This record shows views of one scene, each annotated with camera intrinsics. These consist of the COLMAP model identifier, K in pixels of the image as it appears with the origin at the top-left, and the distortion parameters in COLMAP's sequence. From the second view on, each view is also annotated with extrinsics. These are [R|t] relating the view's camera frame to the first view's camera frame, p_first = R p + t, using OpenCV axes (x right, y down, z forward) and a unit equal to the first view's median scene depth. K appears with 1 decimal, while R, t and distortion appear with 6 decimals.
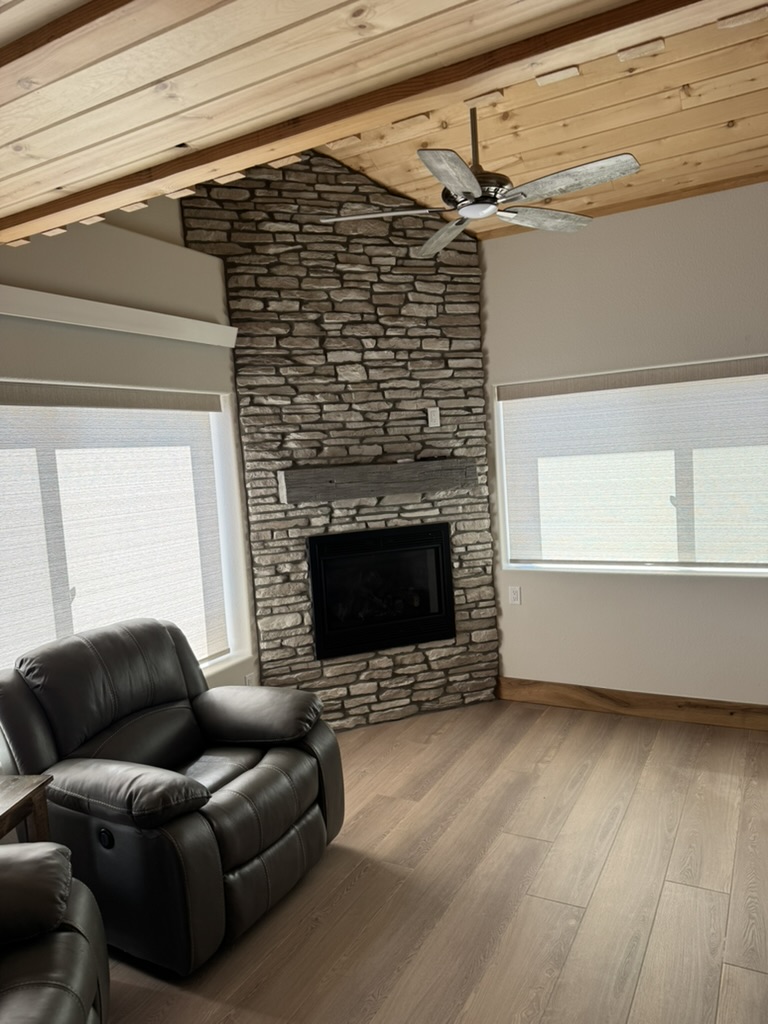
lens RADIAL K [[724.3, 0, 384.0], [0, 724.3, 512.0], [0, 0, 1]] dist [0.146847, -0.221169]
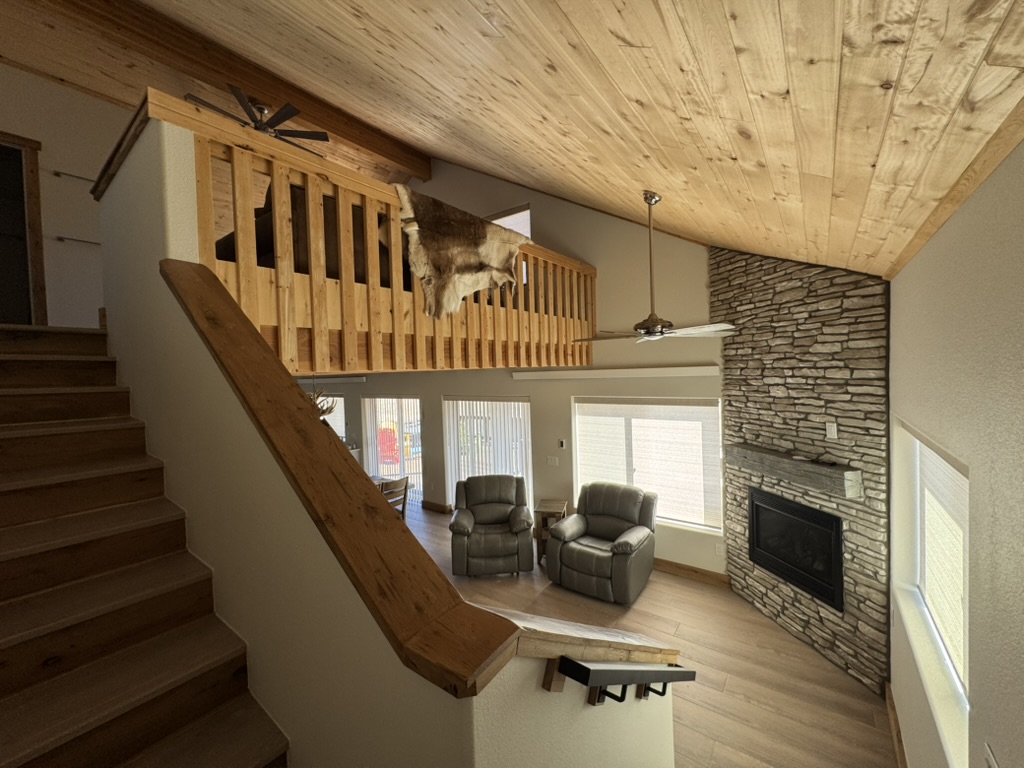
lens RADIAL K [[407.3, 0, 513.3], [0, 407.3, 381.3], [0, 0, 1]] dist [-0.002405, 0.000152]
pose [[-0.142862, 0.090472, -0.985599, 0.848571], [-0.043175, 0.994296, 0.097529, -0.265424], [0.988800, 0.056487, -0.138141, 0.563237]]
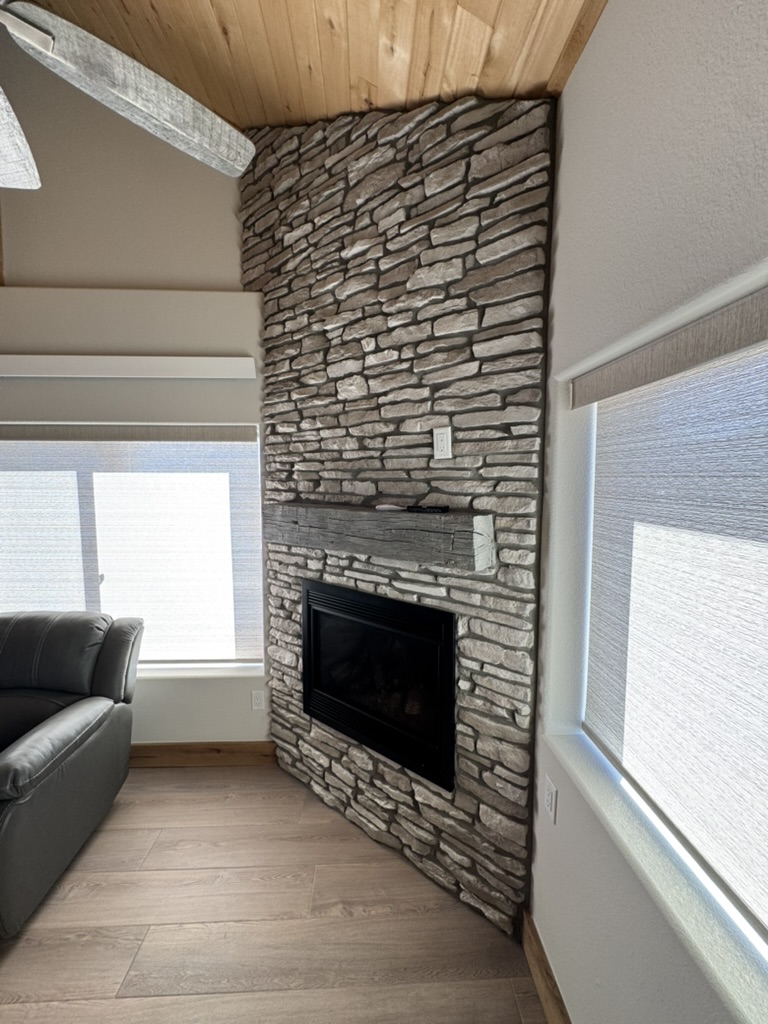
lens RADIAL K [[407.3, 0, 388.9], [0, 407.3, 511.2], [0, 0, 1]] dist [-0.002405, 0.000152]
pose [[0.513515, 0.127422, -0.848567, 0.357458], [-0.106307, 0.990742, 0.084438, -0.099696], [0.851470, 0.046848, 0.522307, 0.799209]]
